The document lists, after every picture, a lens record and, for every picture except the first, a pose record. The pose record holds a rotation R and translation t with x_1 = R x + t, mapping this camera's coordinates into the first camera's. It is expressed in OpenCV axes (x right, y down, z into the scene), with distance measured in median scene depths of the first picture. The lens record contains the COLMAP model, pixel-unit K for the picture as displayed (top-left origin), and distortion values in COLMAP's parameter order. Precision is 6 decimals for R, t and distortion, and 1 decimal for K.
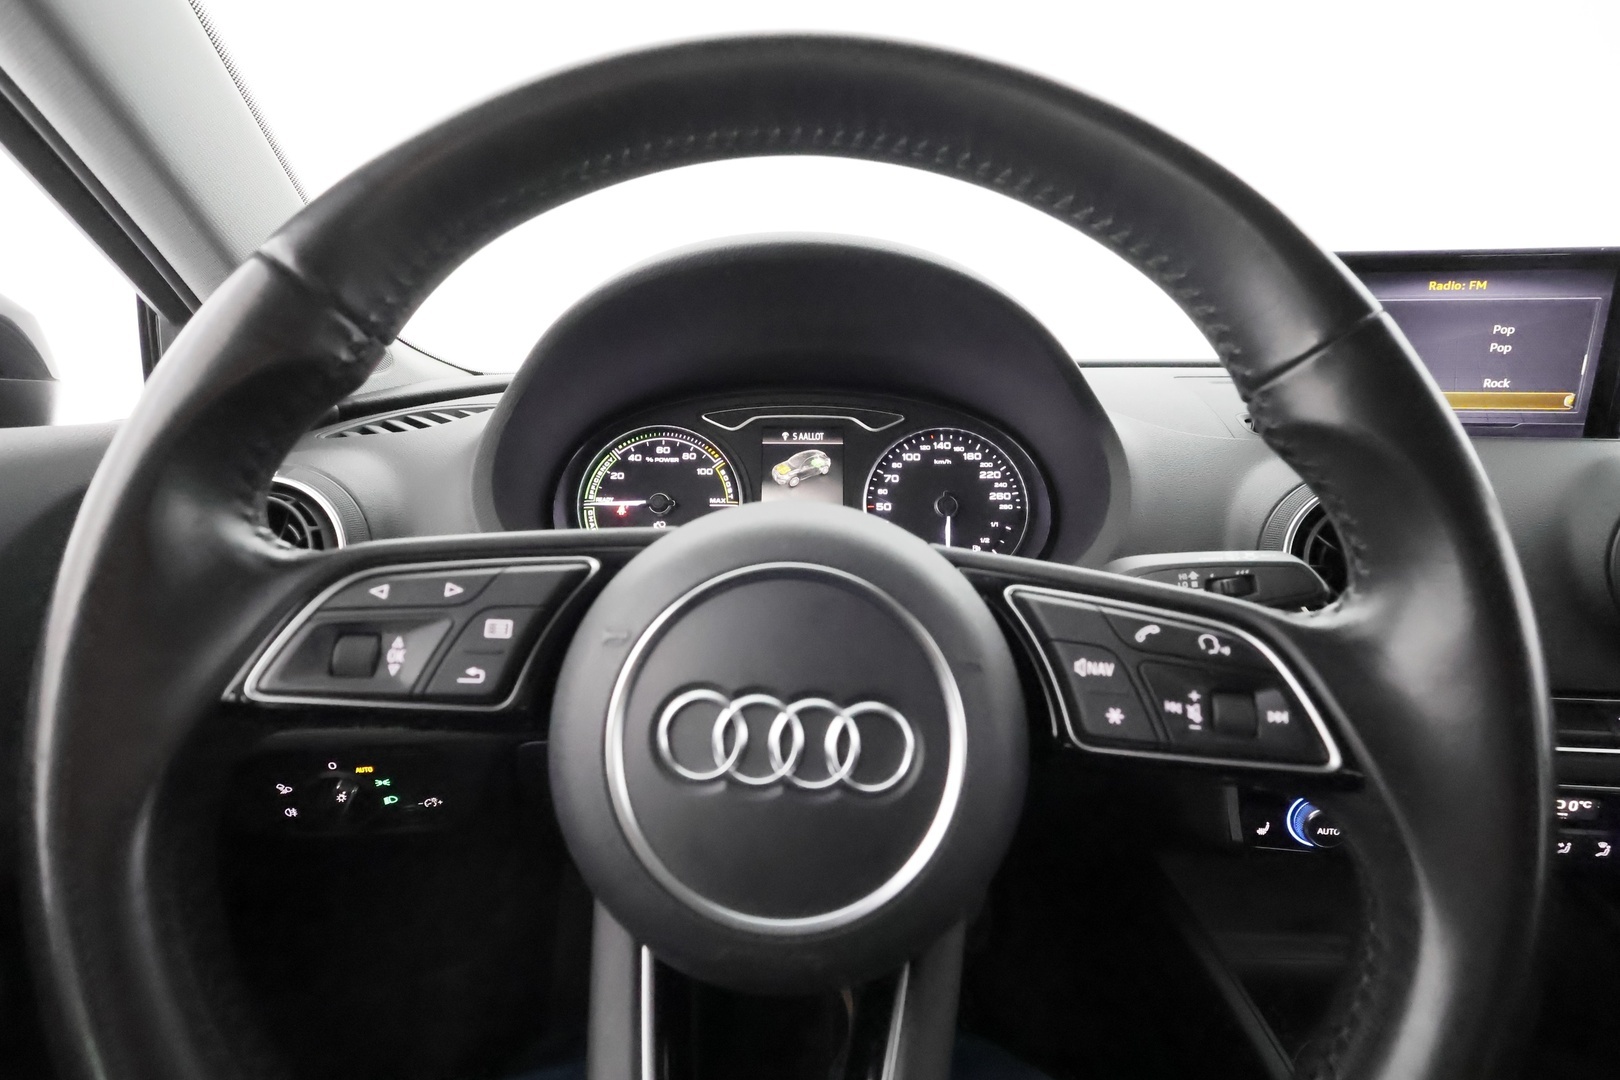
lens RADIAL K [[758.6, 0, 810.0], [0, 758.6, 540.0], [0, 0, 1]] dist [0.001179, 0.000892]
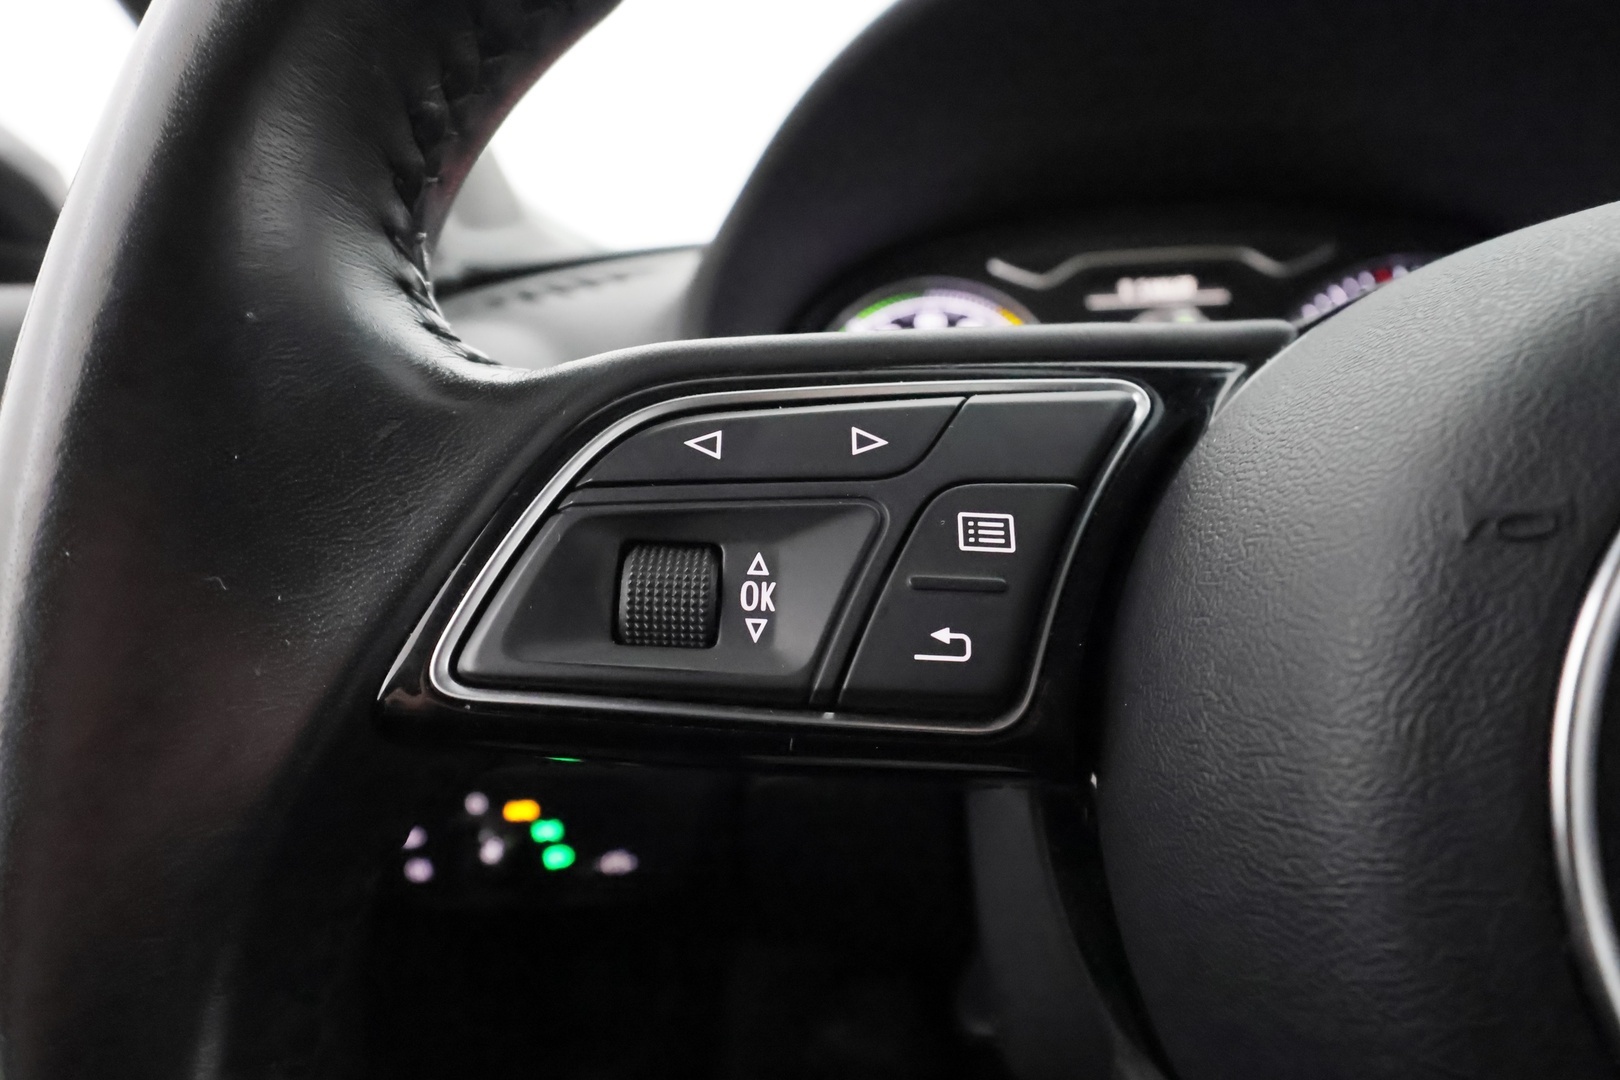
lens RADIAL K [[937.2, 0, 810.0], [0, 937.2, 540.0], [0, 0, 1]] dist [-0.001025, -0.000094]
pose [[0.989120, -0.010202, -0.146760, -0.436113], [0.014390, 0.999518, 0.027507, 0.107307], [0.146409, -0.029320, 0.988790, 0.499375]]
